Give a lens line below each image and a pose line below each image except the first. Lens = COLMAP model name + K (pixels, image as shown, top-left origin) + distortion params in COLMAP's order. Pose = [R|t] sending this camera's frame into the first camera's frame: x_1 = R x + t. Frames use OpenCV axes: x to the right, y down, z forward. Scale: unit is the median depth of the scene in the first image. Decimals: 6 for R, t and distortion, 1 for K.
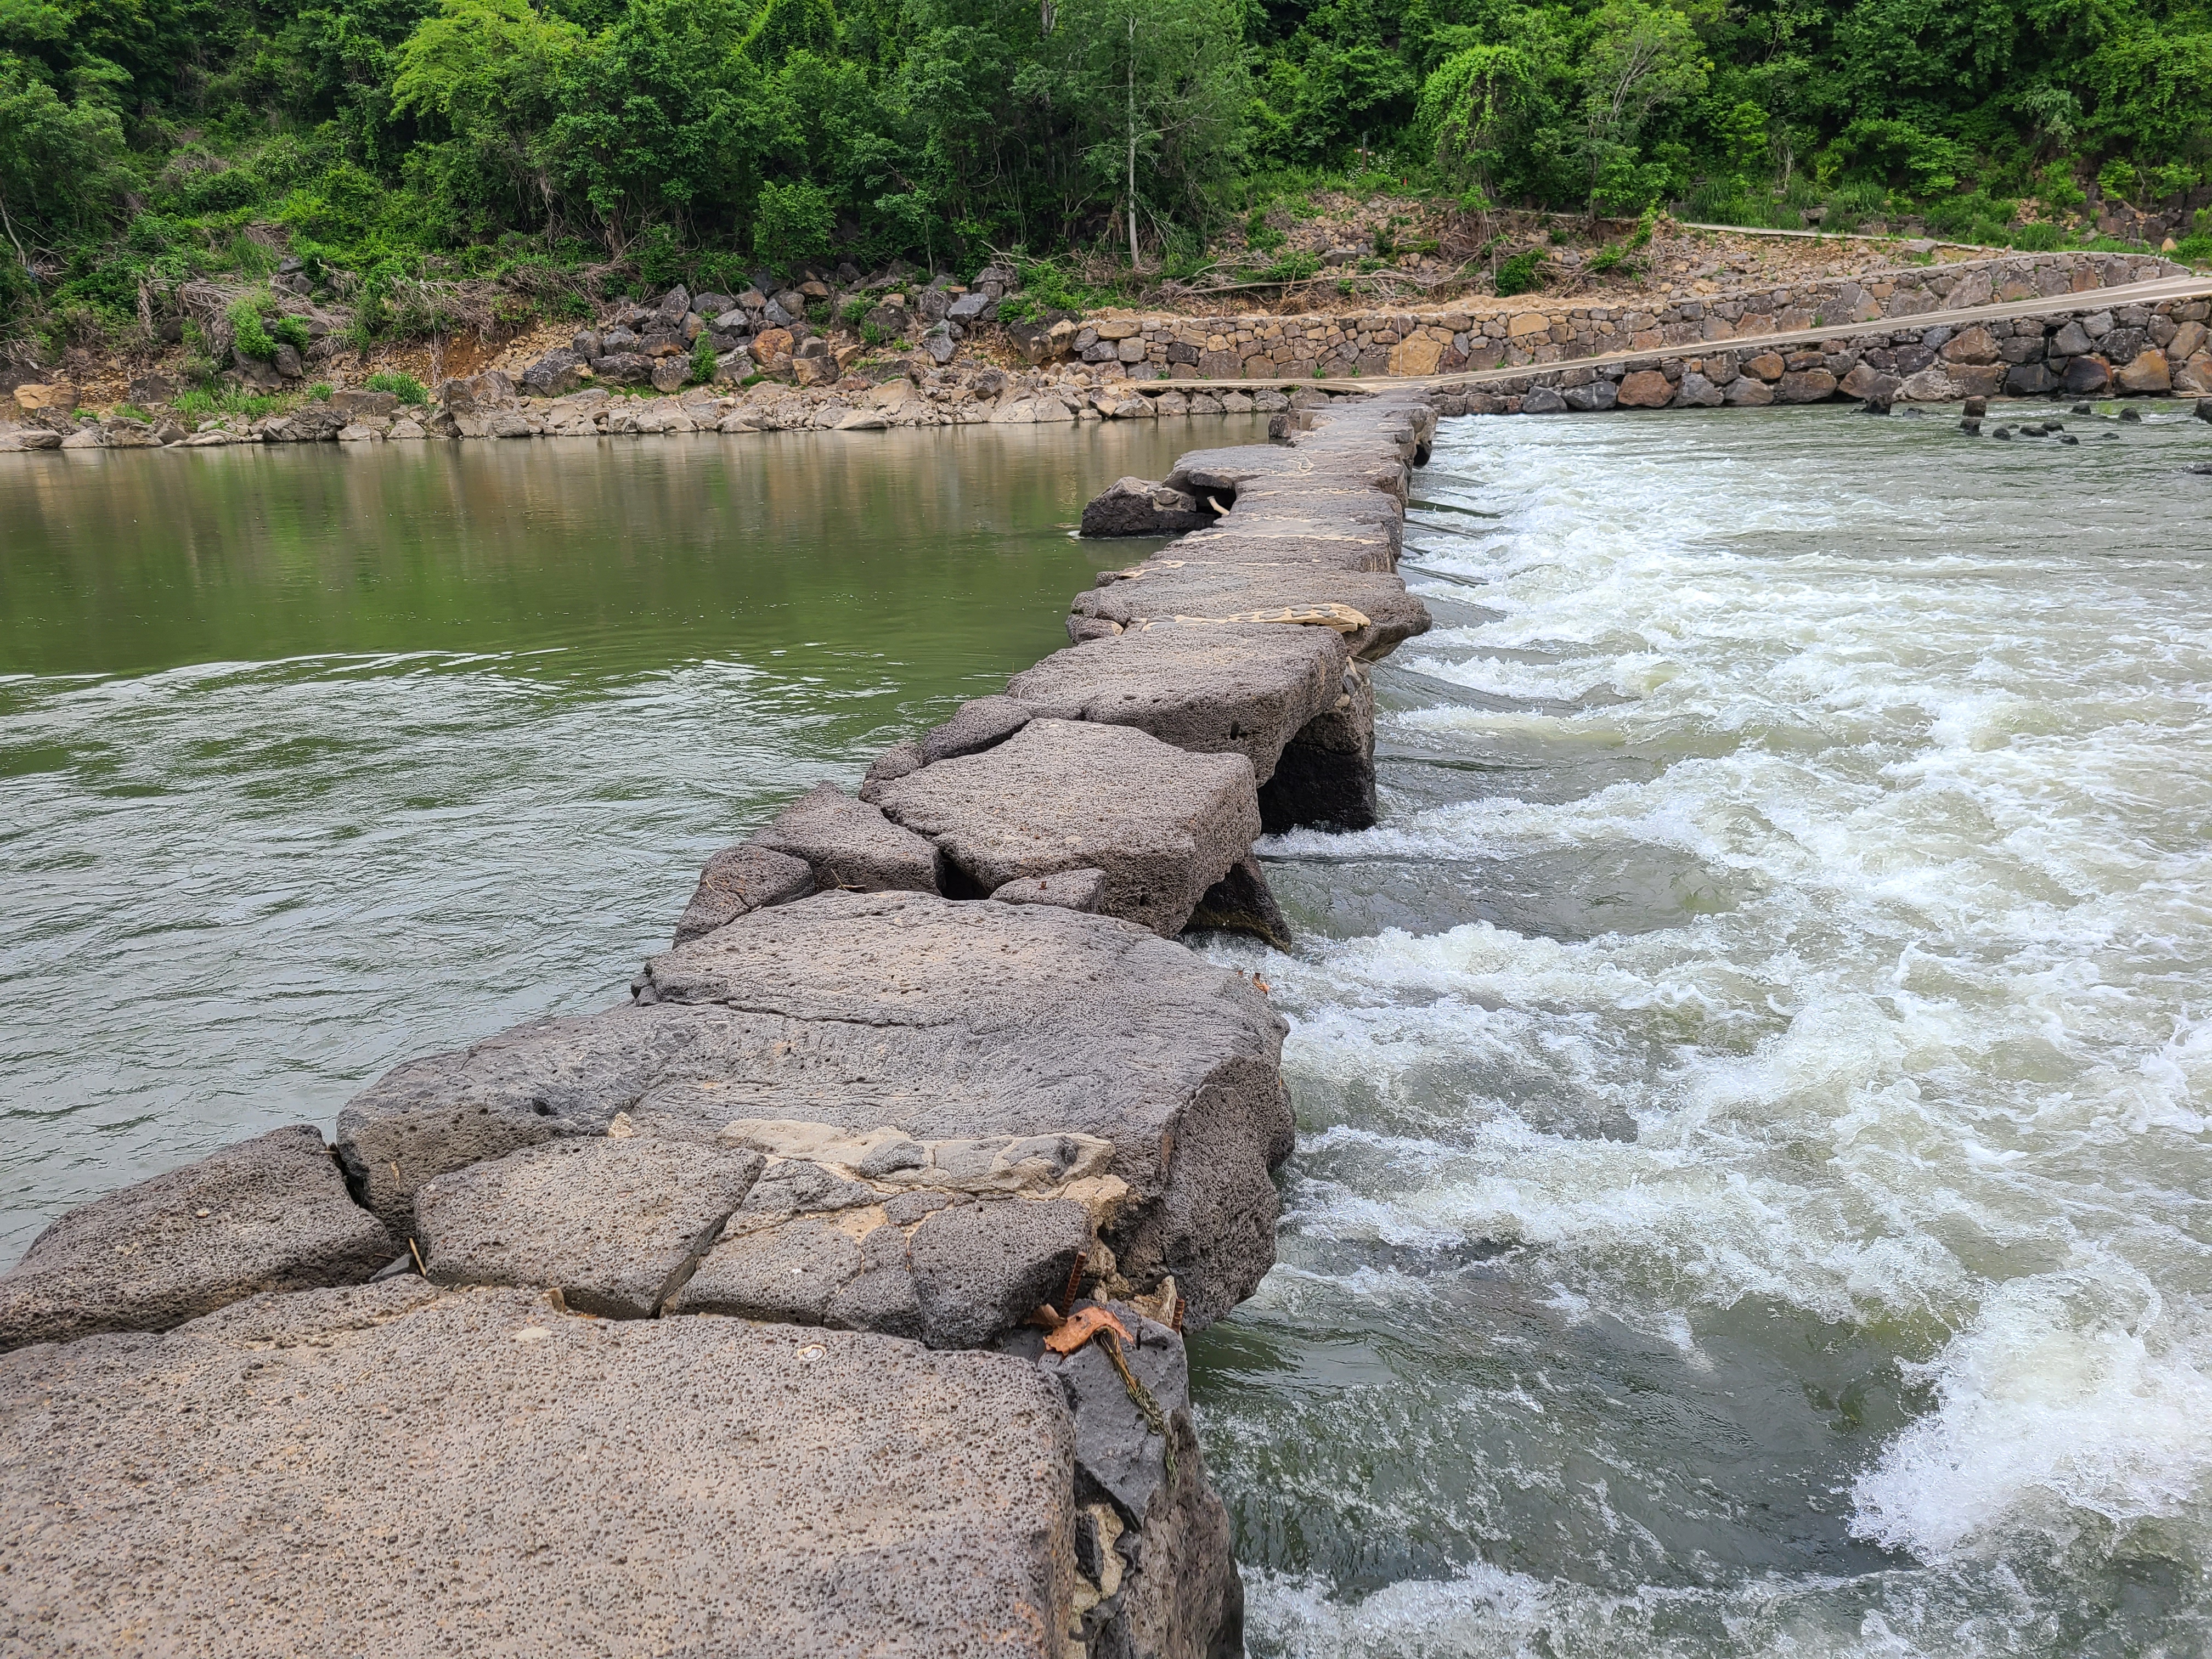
lens RADIAL K [[1628.7, 0, 1119.3], [0, 1628.7, 847.0], [0, 0, 1]] dist [0.063088, -0.046581]
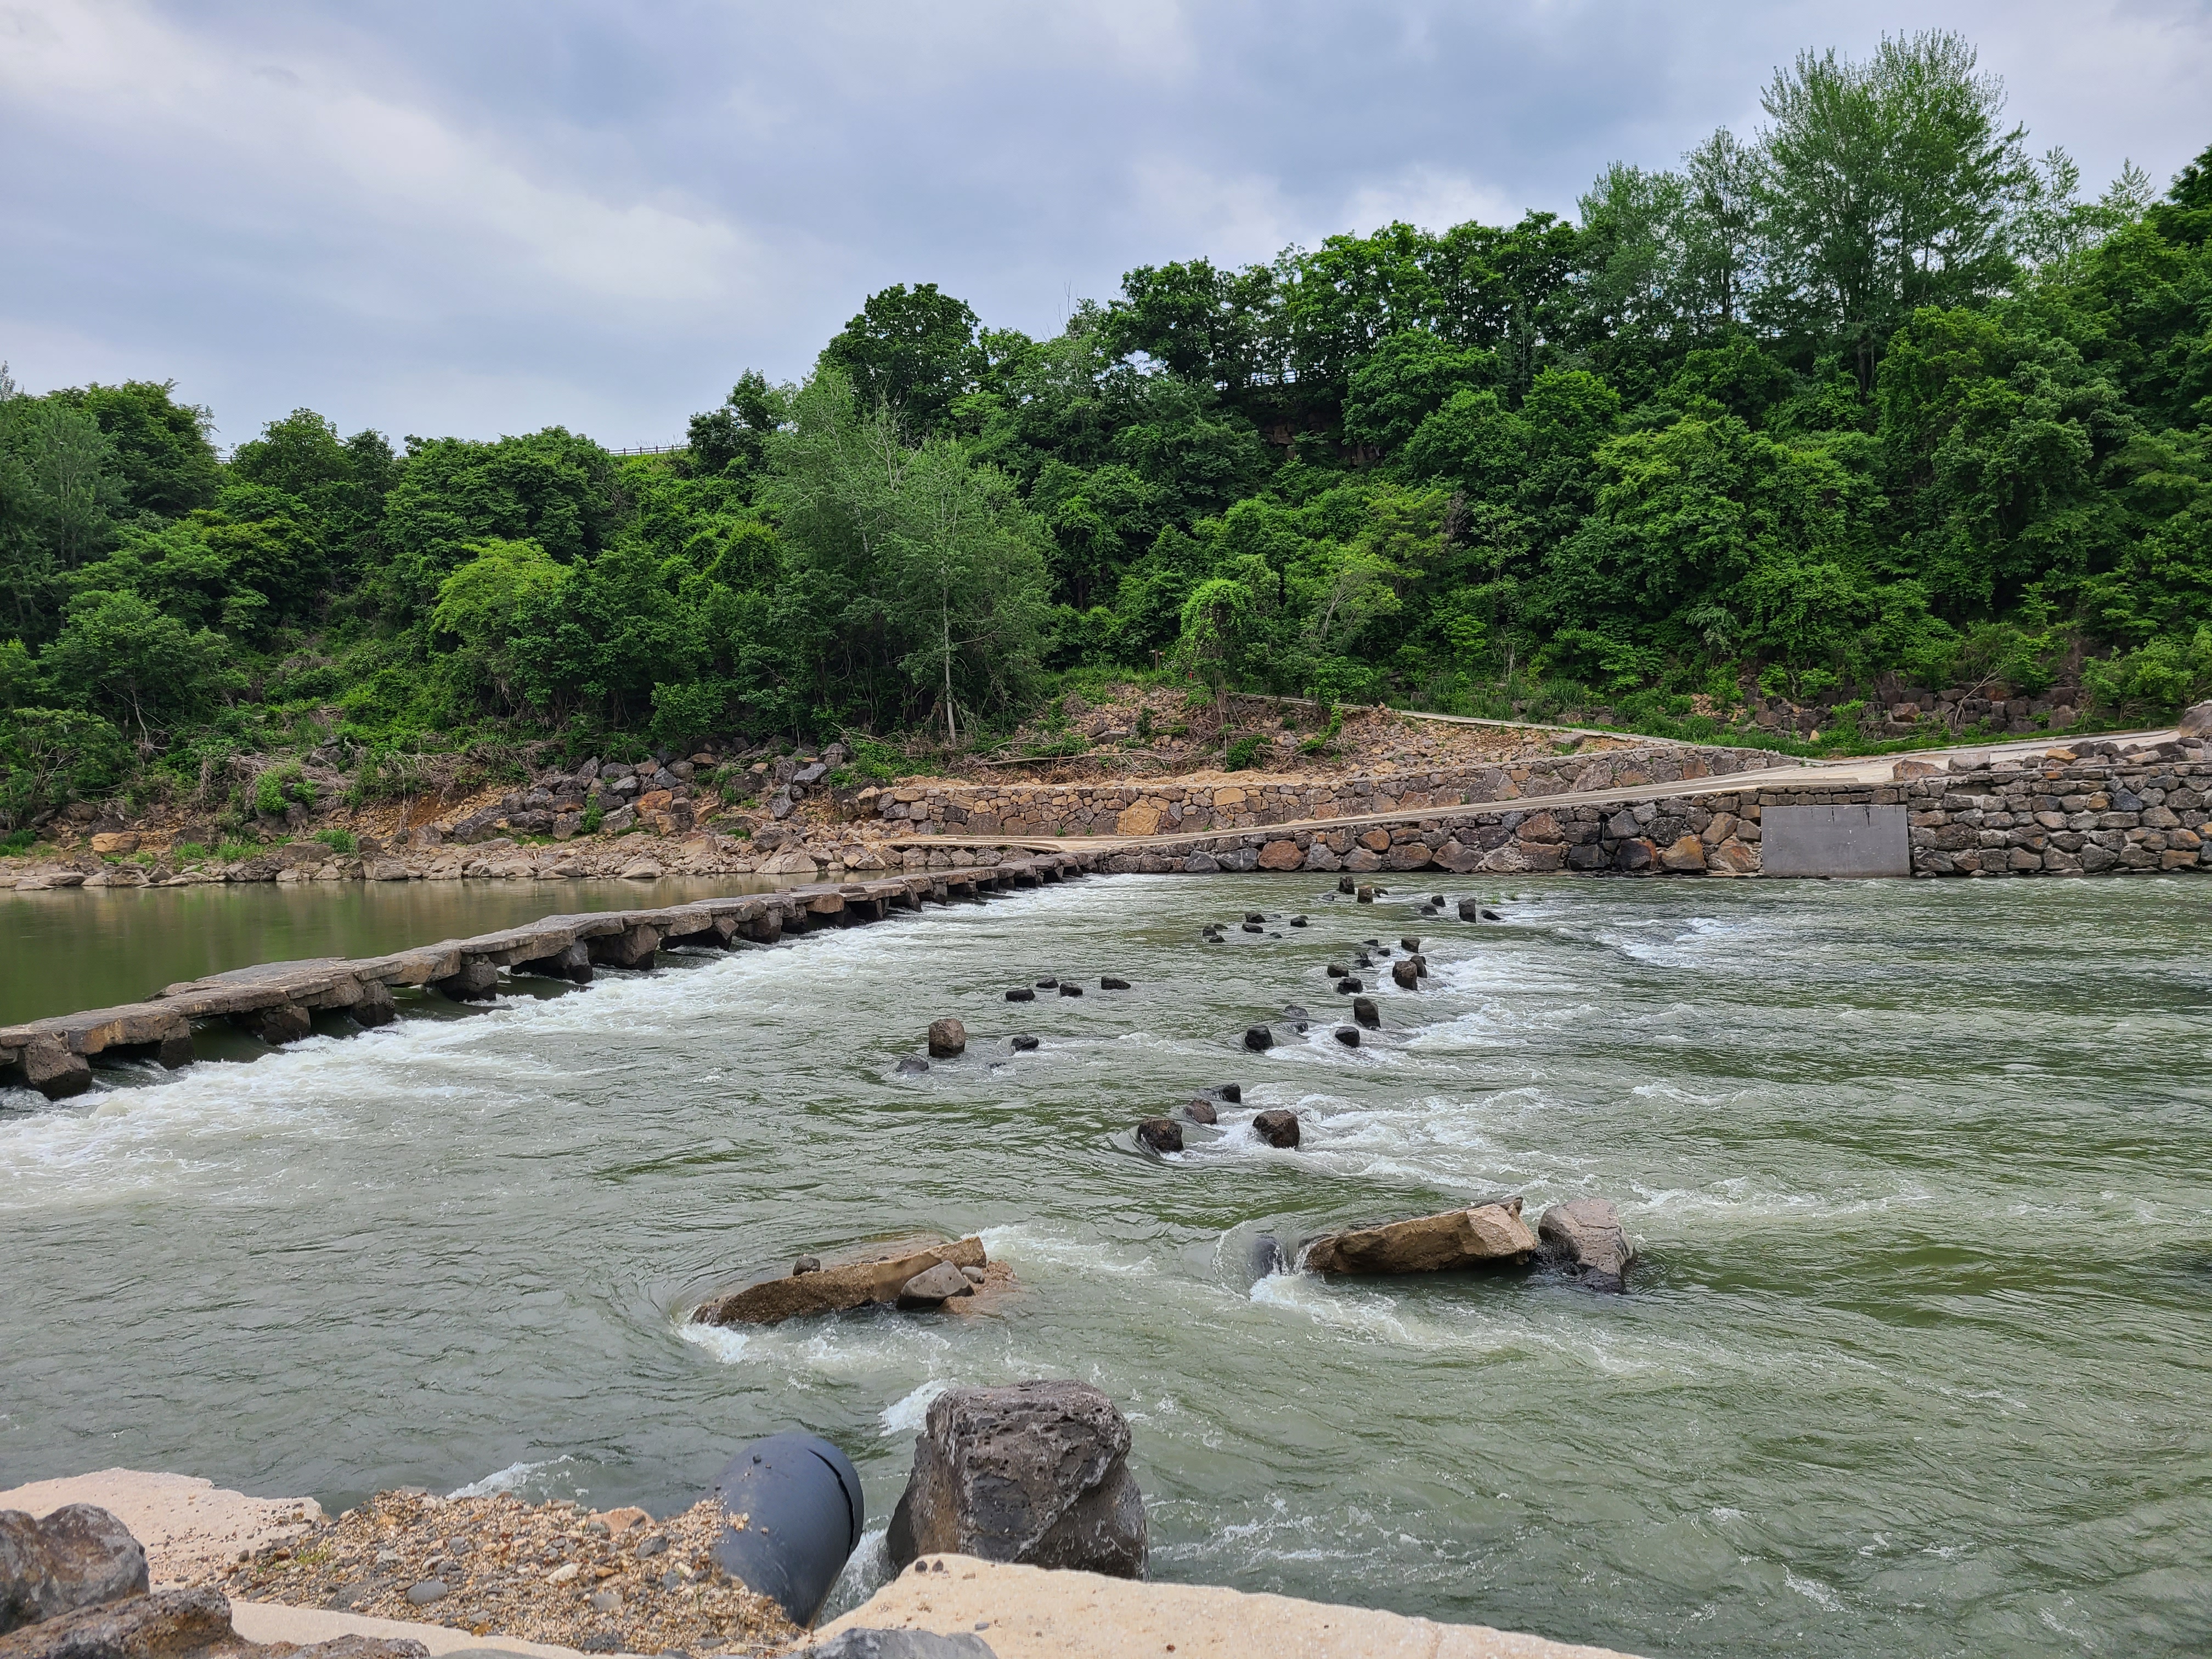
lens RADIAL K [[1628.7, 0, 1109.8], [0, 1628.7, 822.5], [0, 0, 1]] dist [0.063088, -0.046581]
pose [[0.986603, 0.011583, -0.162729, 0.348728], [-0.051360, 0.968809, -0.242428, -0.007055], [0.154846, 0.247538, 0.956424, -0.142185]]
